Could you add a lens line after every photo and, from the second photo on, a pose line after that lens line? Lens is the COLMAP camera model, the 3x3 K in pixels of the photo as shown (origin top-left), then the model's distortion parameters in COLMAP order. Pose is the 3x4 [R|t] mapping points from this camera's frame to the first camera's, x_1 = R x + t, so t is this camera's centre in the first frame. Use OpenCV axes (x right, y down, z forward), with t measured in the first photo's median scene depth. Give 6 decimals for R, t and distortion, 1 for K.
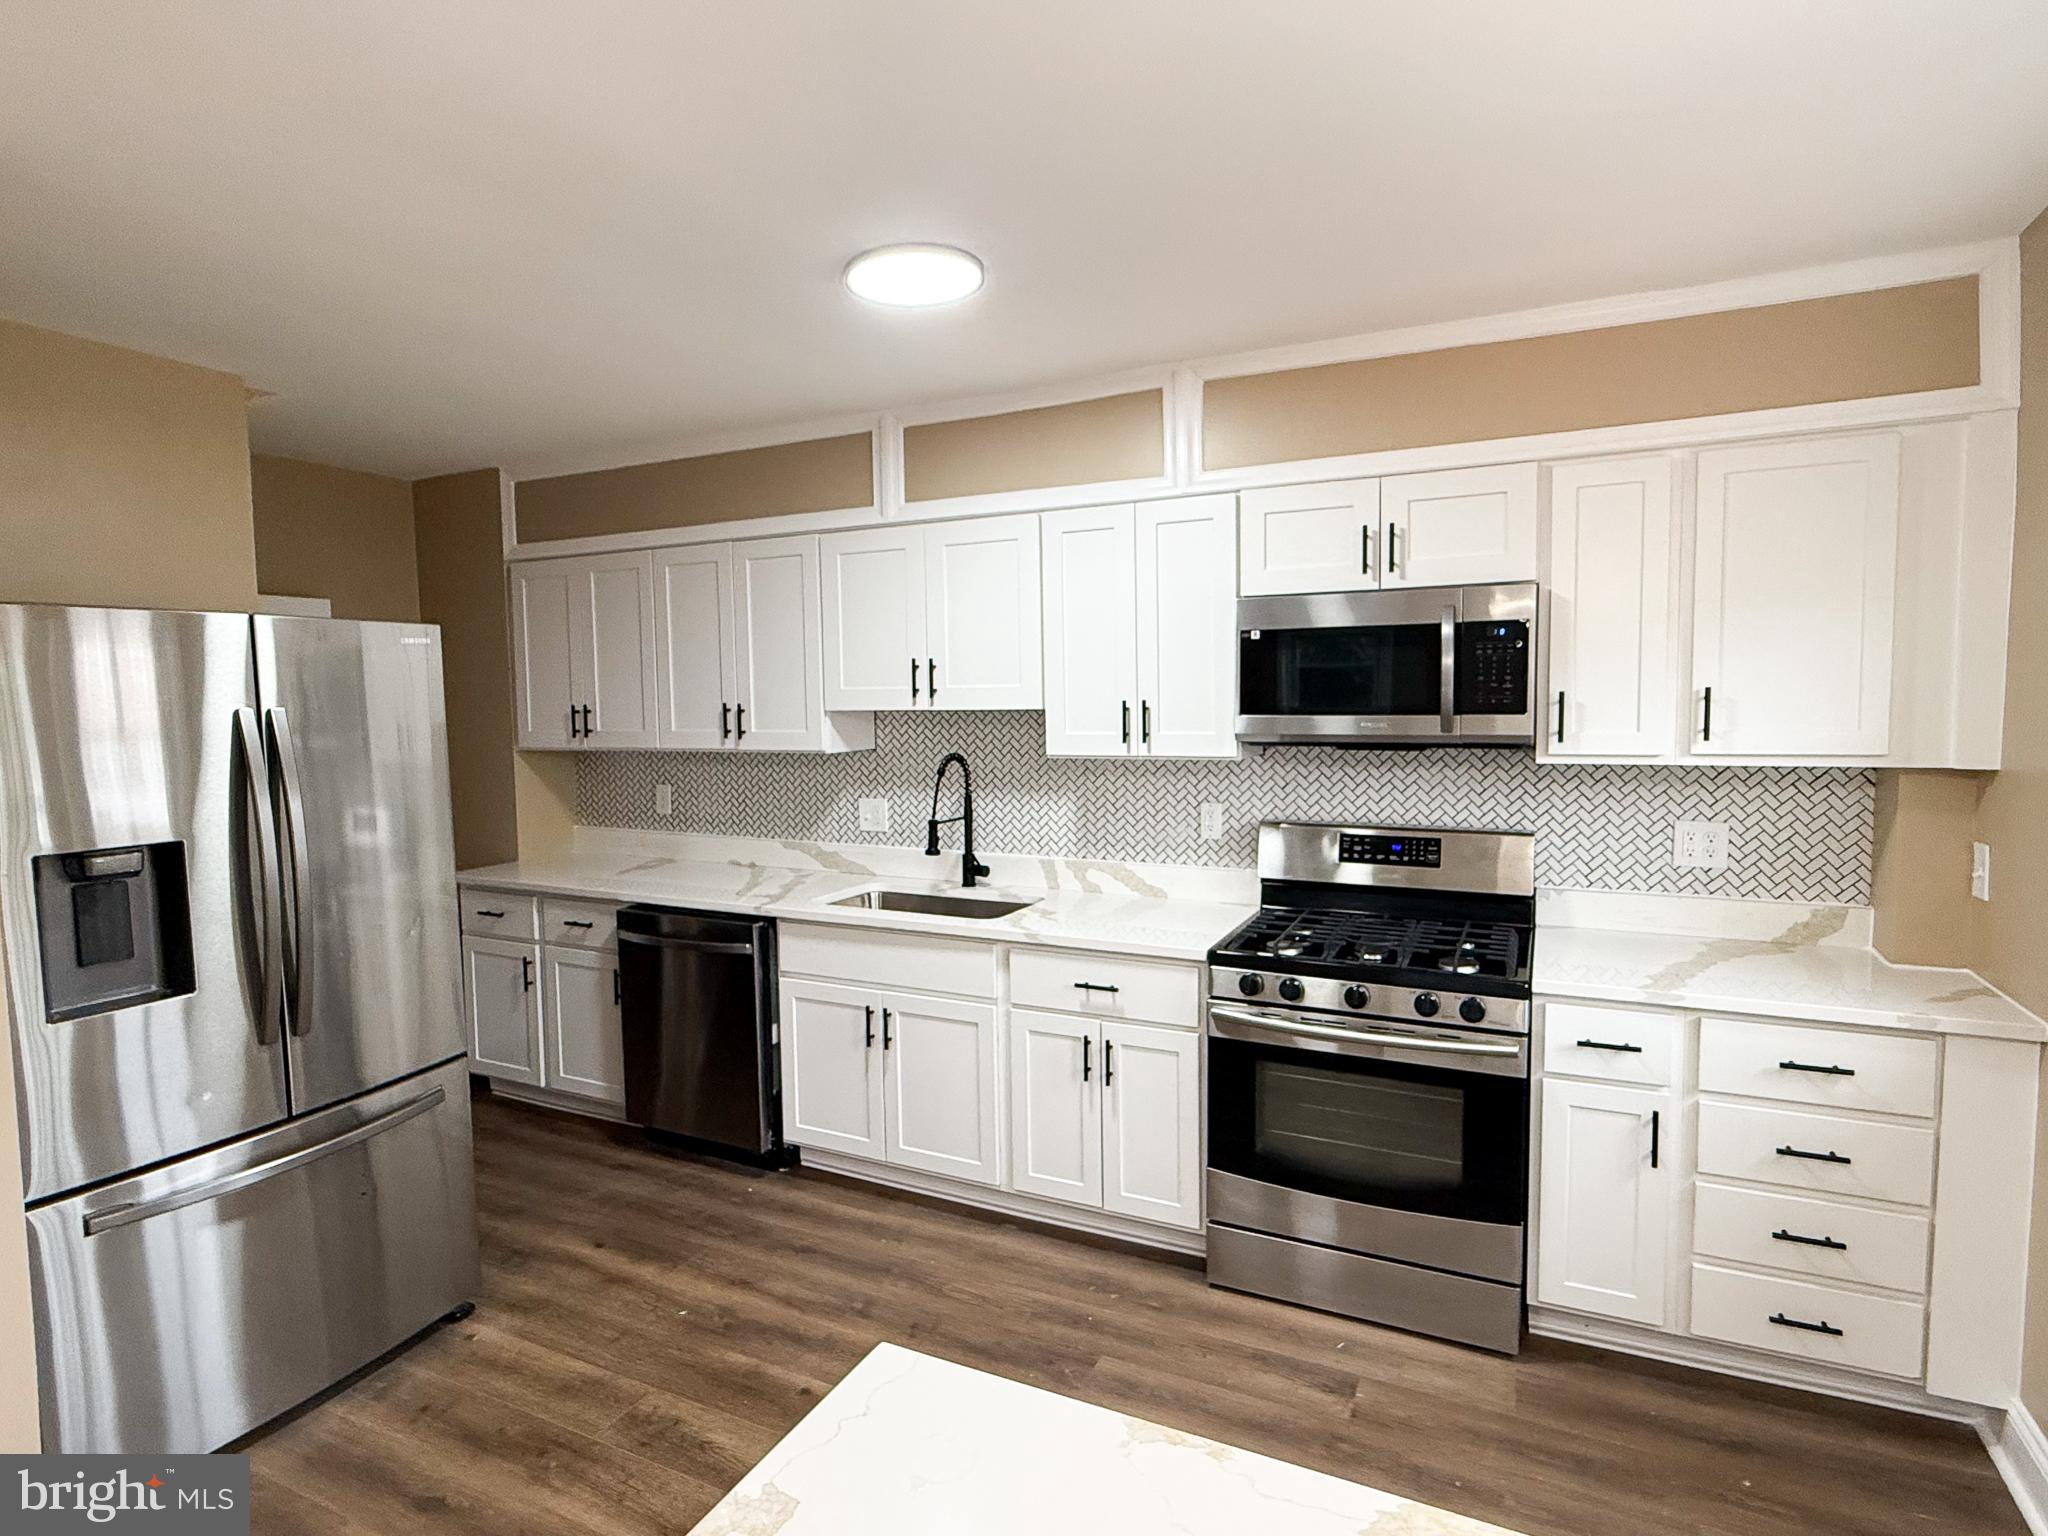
lens RADIAL K [[1079.8, 0, 1028.9], [0, 1079.8, 771.4], [0, 0, 1]] dist [0.004123, -0.001541]
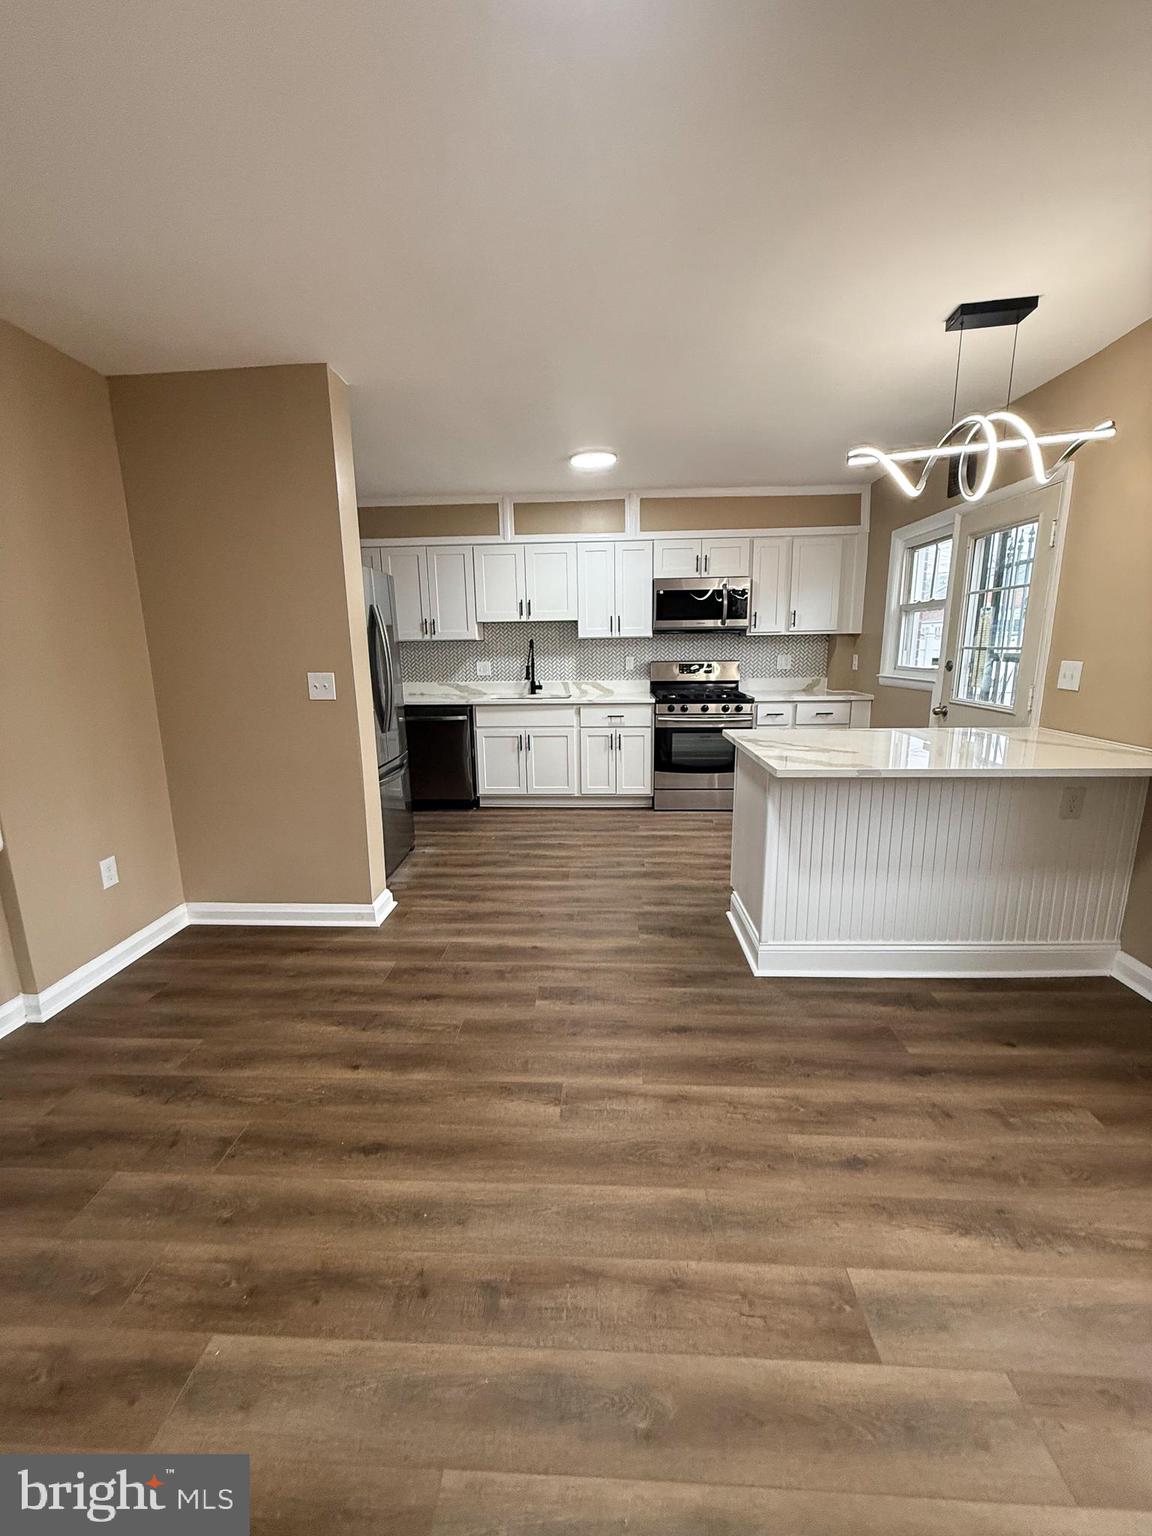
lens RADIAL K [[611.8, 0, 577.1], [0, 611.8, 768.7], [0, 0, 1]] dist [0.002238, -0.000096]
pose [[0.917898, -0.079677, 0.388736, -0.669056], [0.031984, 0.991302, 0.127658, 0.125657], [-0.395526, -0.104744, 0.912462, -0.457248]]
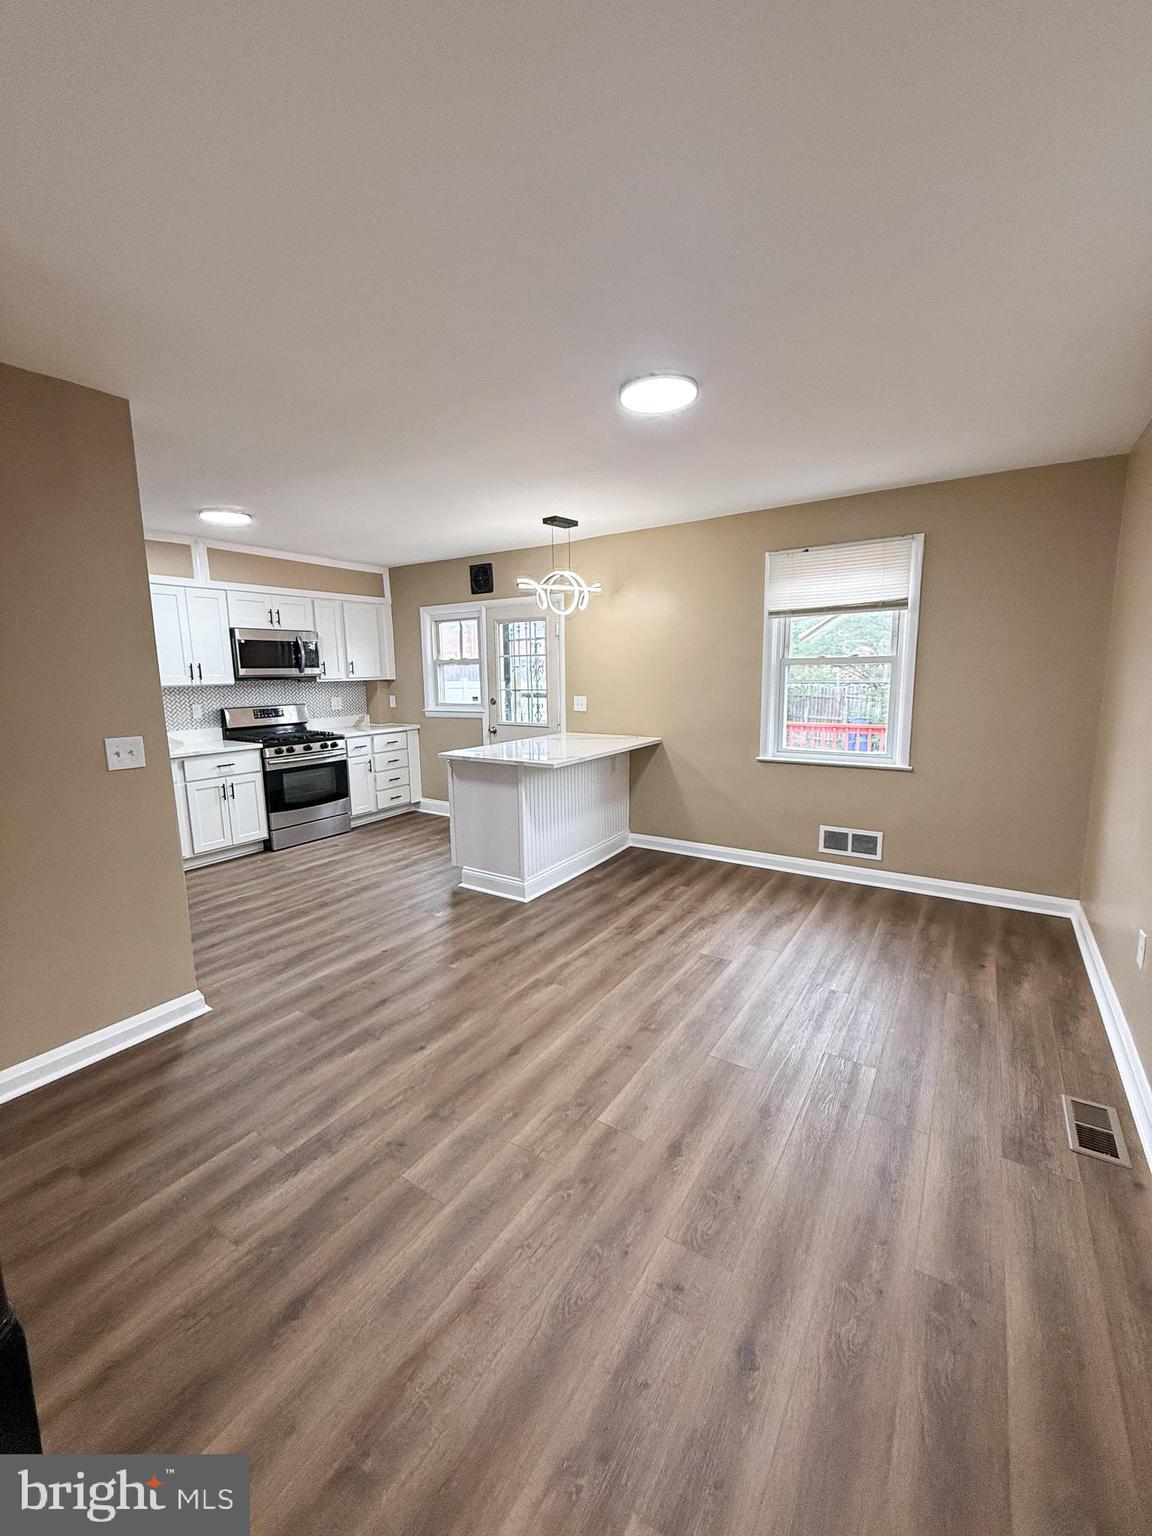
lens RADIAL K [[611.8, 0, 575.4], [0, 611.8, 770.5], [0, 0, 1]] dist [0.002238, -0.000096]
pose [[0.129443, -0.150947, 0.980030, -1.370420], [0.089612, 0.986082, 0.140043, 0.070444], [-0.987529, 0.069695, 0.141168, -0.123367]]
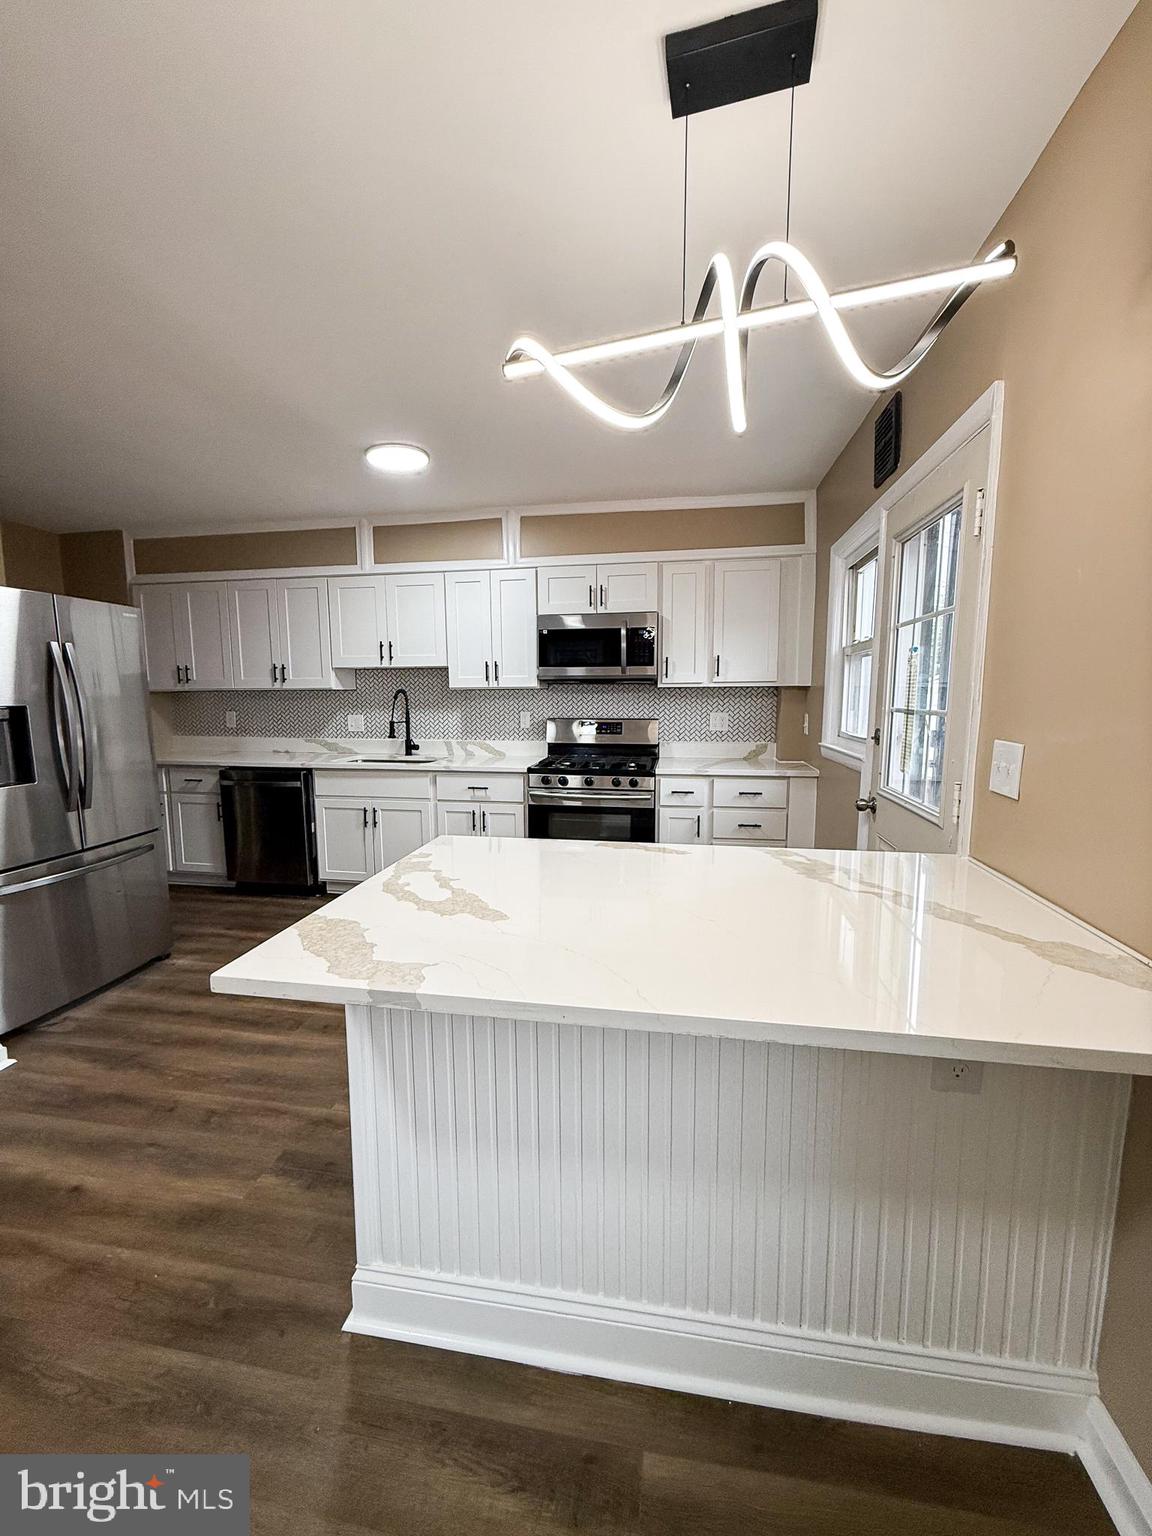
lens RADIAL K [[611.8, 0, 576.7], [0, 611.8, 768.2], [0, 0, 1]] dist [0.002238, -0.000096]
pose [[0.960875, -0.024290, 0.275916, -0.088450], [0.011620, 0.998805, 0.047461, 0.099868], [-0.276739, -0.042398, 0.960009, -0.268898]]
